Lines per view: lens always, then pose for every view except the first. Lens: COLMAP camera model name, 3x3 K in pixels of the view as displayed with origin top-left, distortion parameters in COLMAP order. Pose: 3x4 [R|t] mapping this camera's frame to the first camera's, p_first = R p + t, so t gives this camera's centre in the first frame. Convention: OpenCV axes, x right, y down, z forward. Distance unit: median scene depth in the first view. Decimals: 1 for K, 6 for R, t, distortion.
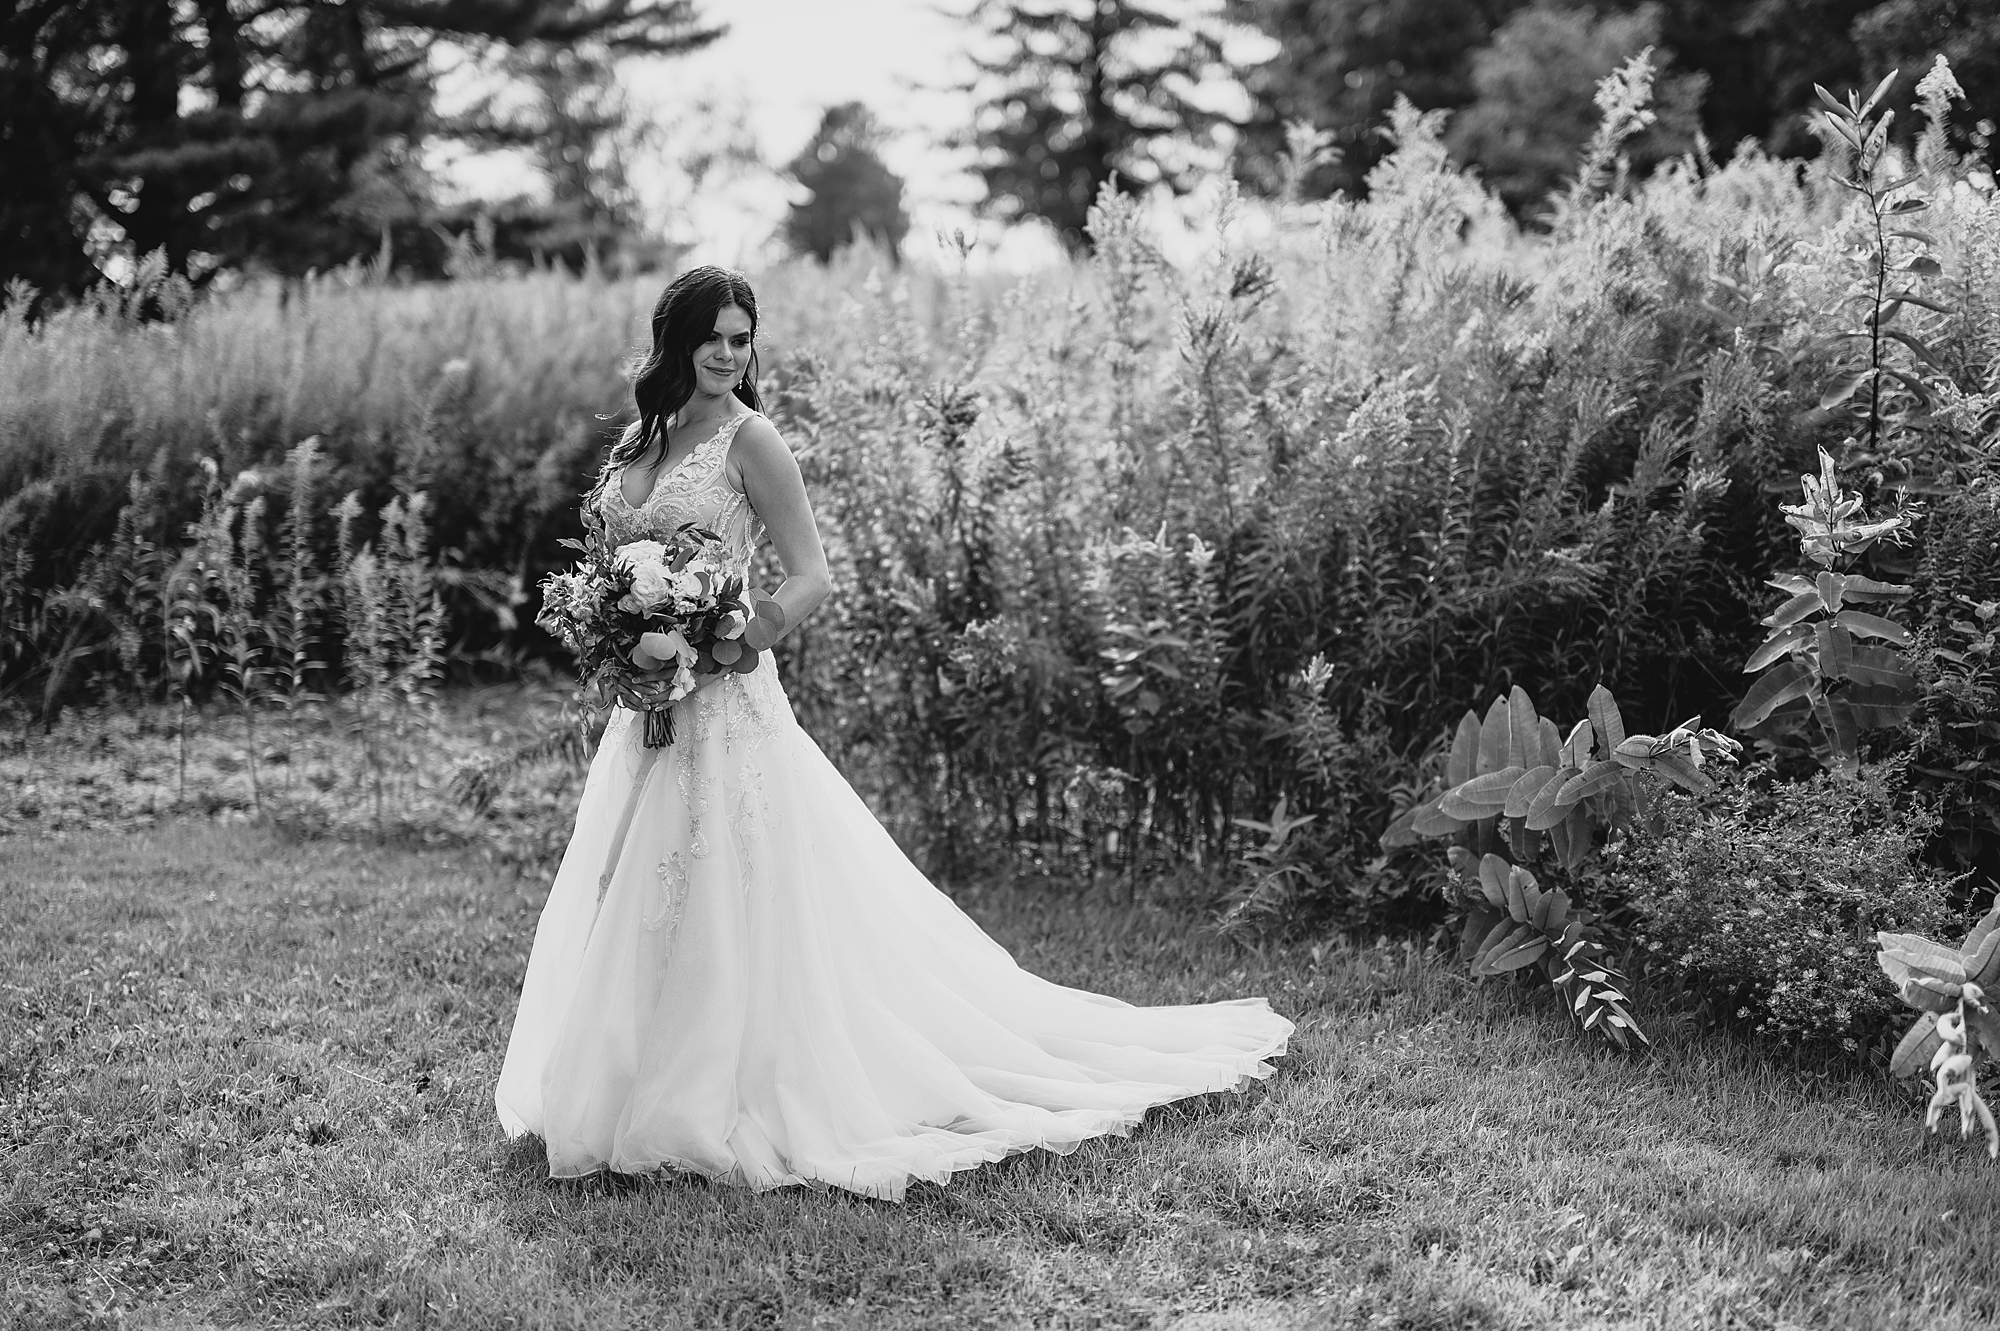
lens RADIAL K [[3008.8, 0, 1000.0], [0, 3008.8, 665.5], [0, 0, 1]] dist [-0.007628, 0.021517]
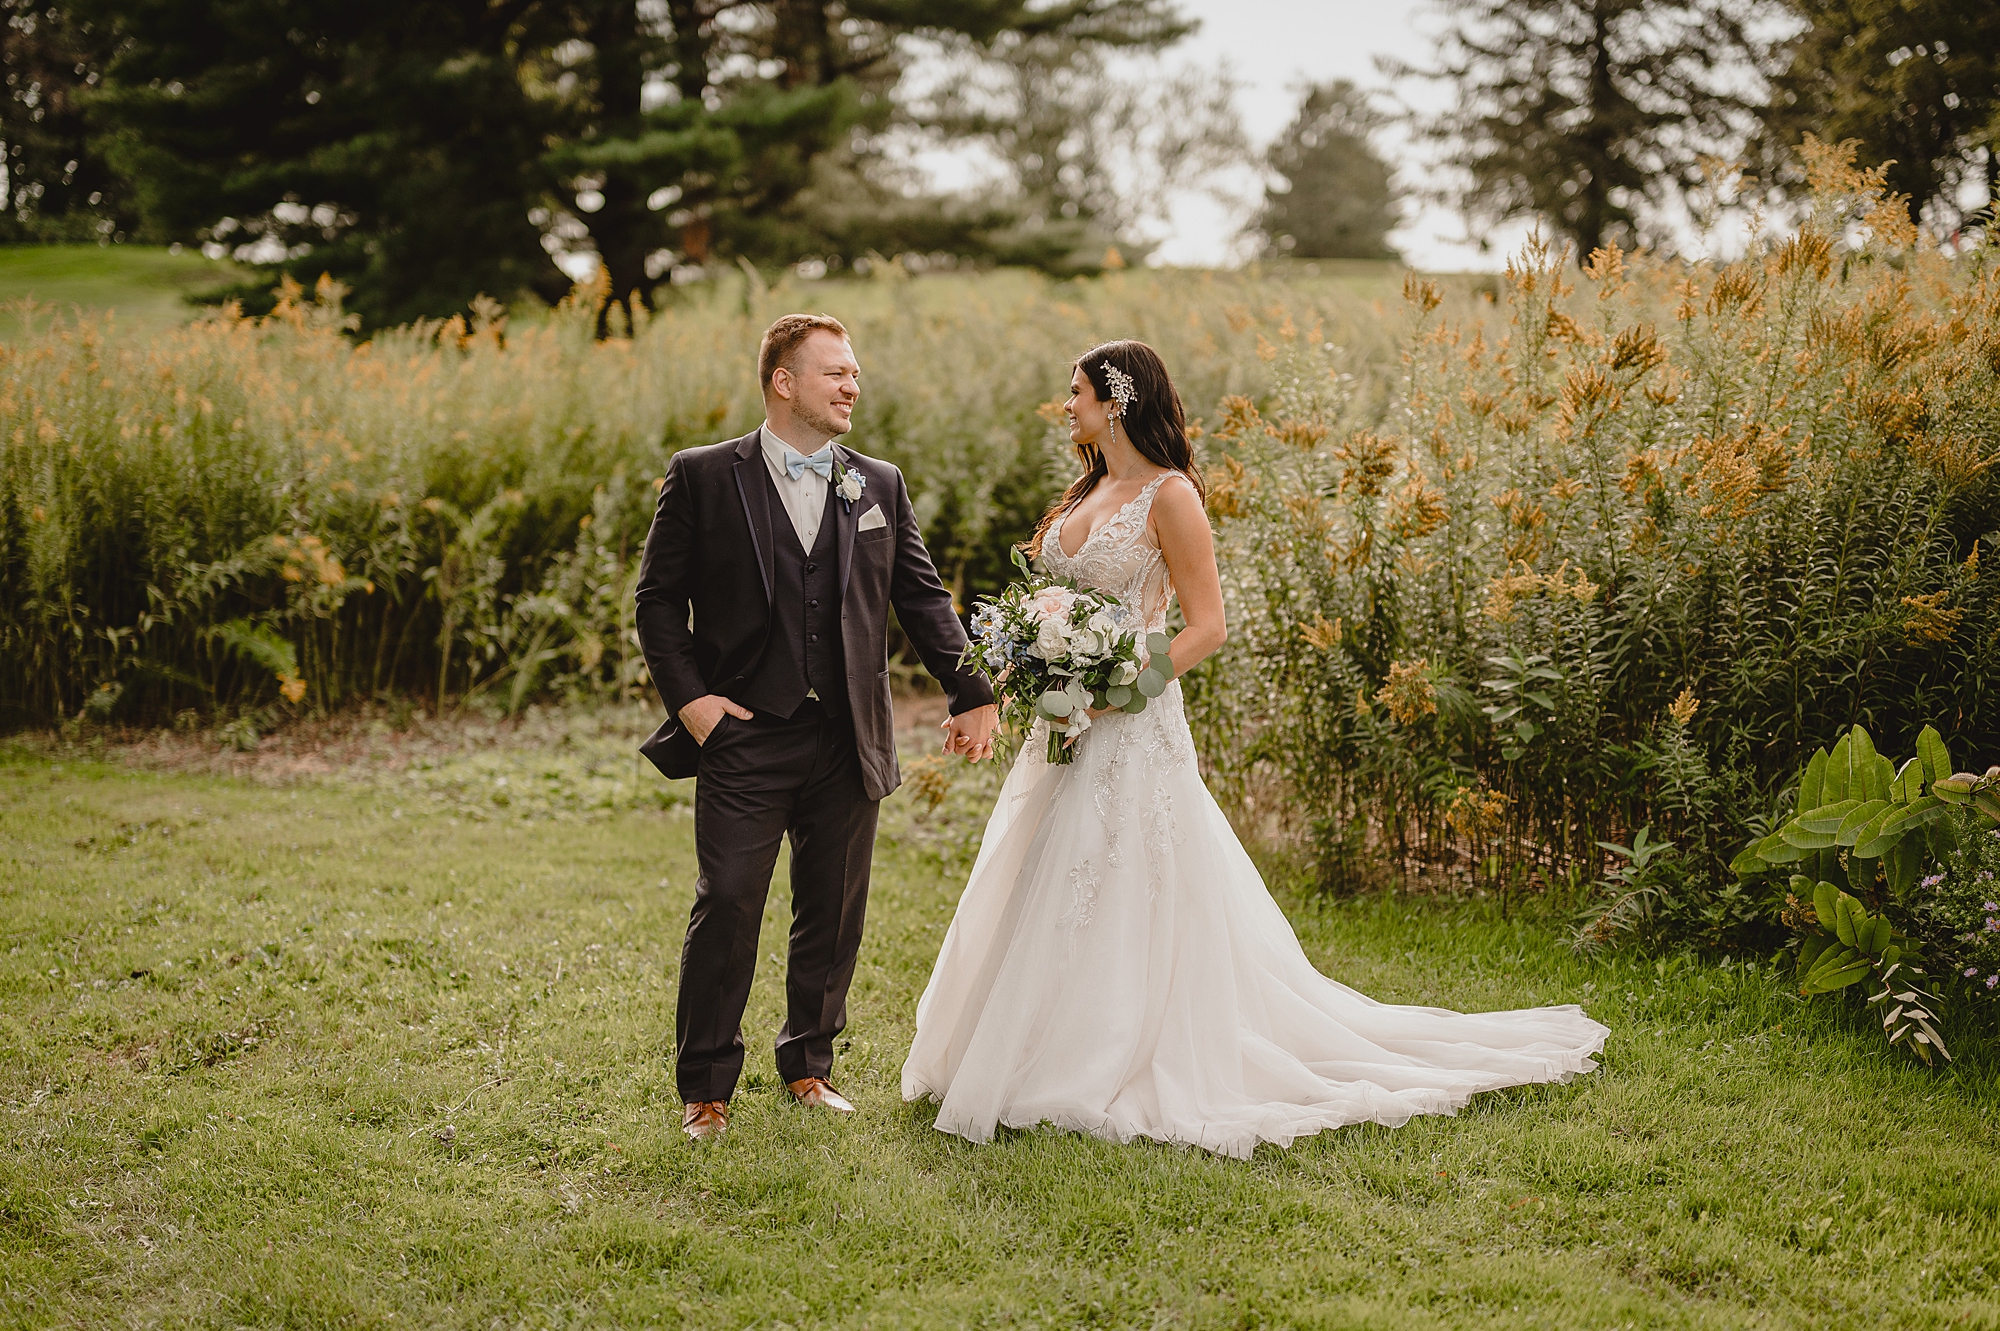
lens RADIAL K [[3208.8, 0, 906.7], [0, 3208.8, 665.5], [0, 0, 1]] dist [0.003023, 0.046620]
pose [[0.983712, 0.027039, -0.177704, 0.028311], [-0.028000, 0.999604, -0.002901, -0.001449], [0.177555, 0.007830, 0.984080, -0.125708]]
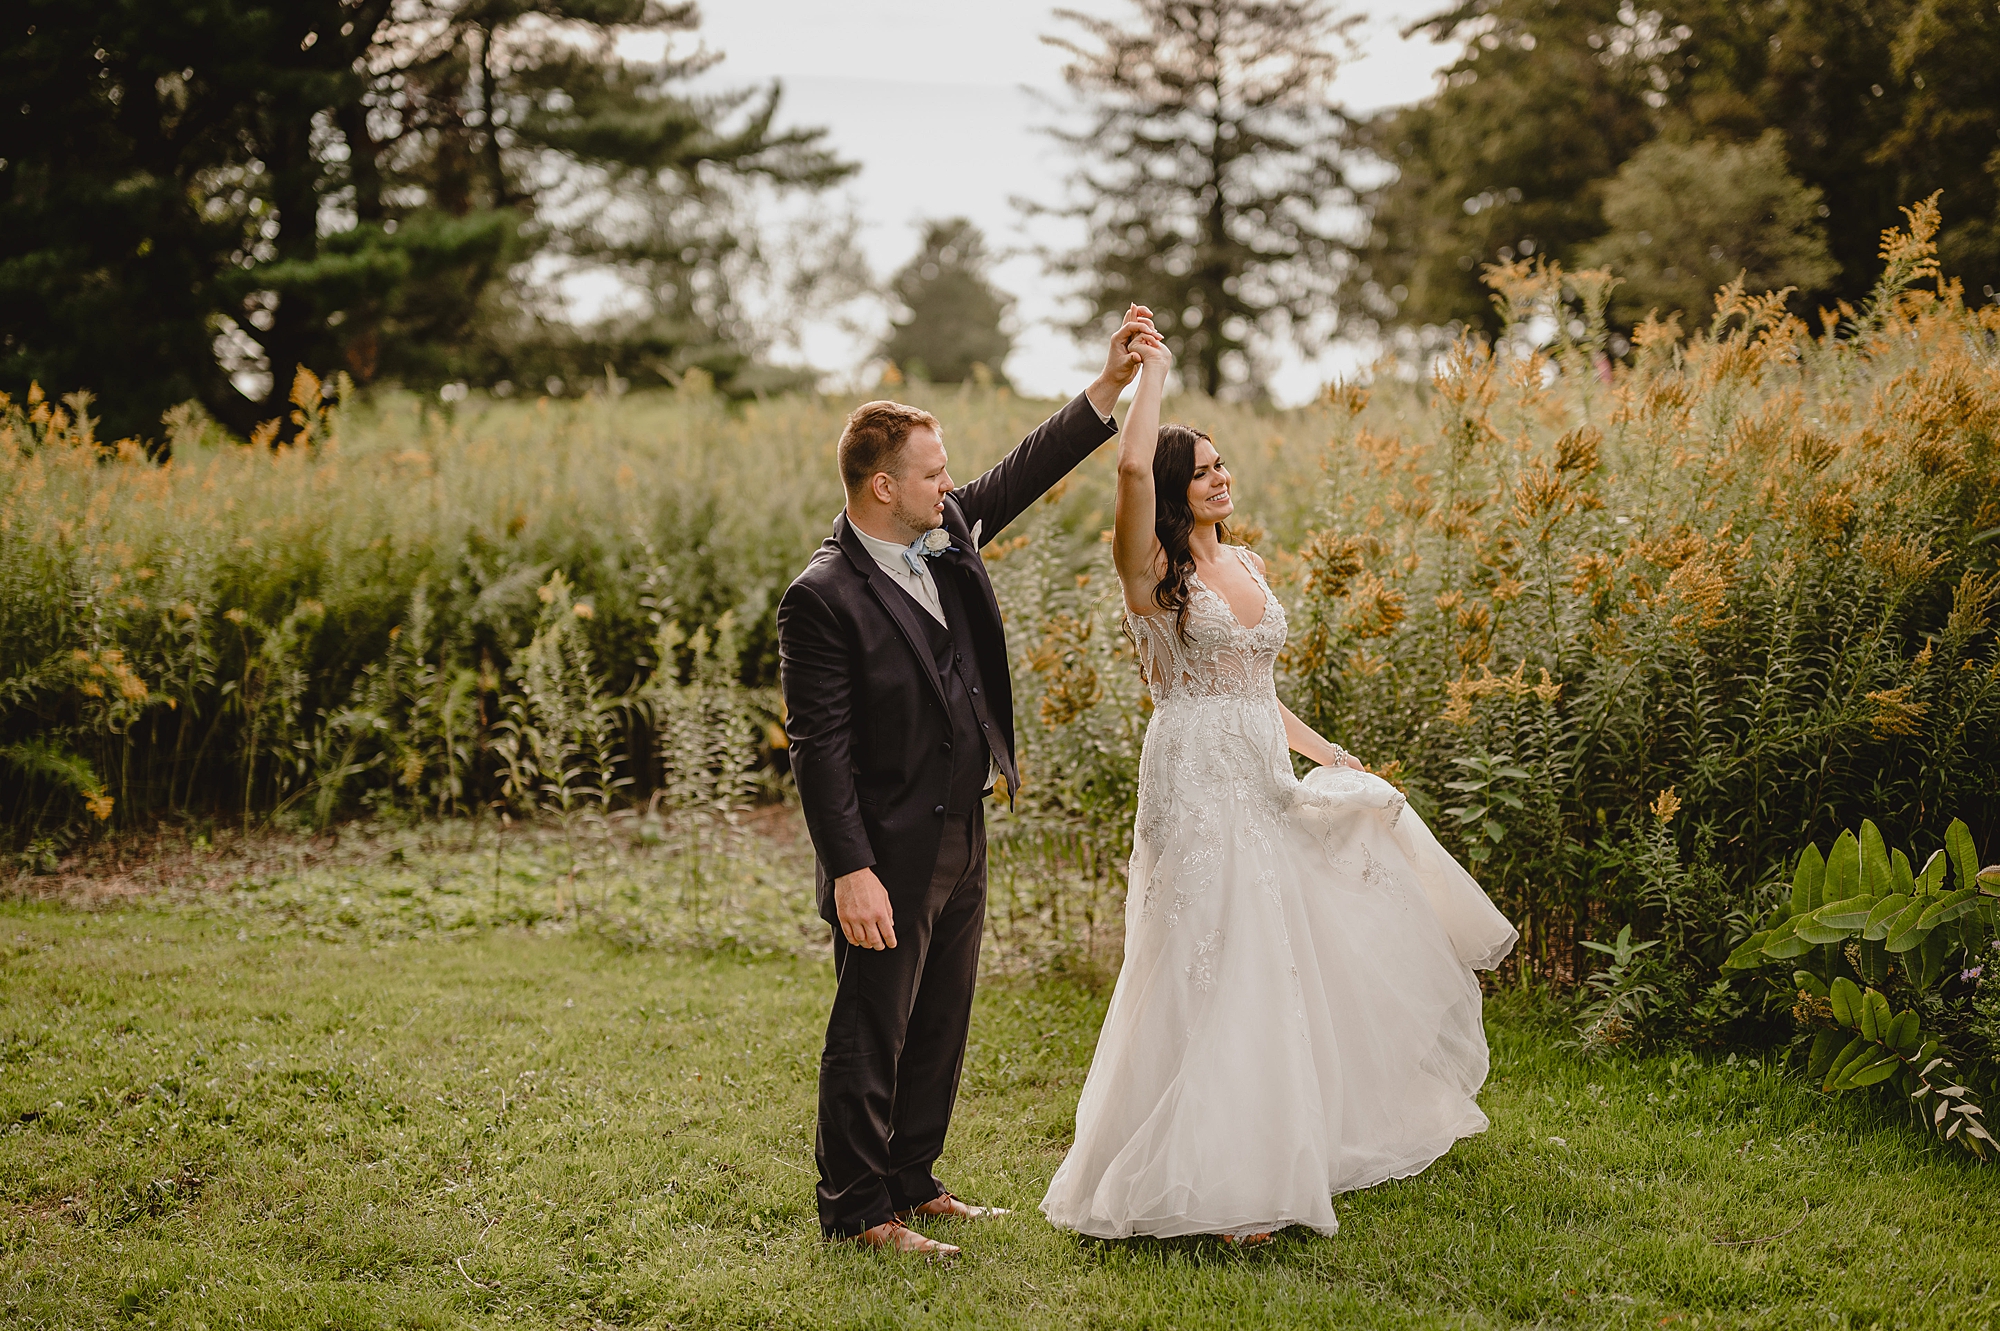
lens RADIAL K [[3080.4, 0, 1002.5], [0, 3080.4, 584.3], [0, 0, 1]] dist [0.012678, -0.048498]
pose [[0.999492, 0.012041, -0.029501, -0.072064], [-0.014013, 0.997614, -0.067595, 0.000779], [0.028616, 0.067974, 0.997277, -0.080236]]
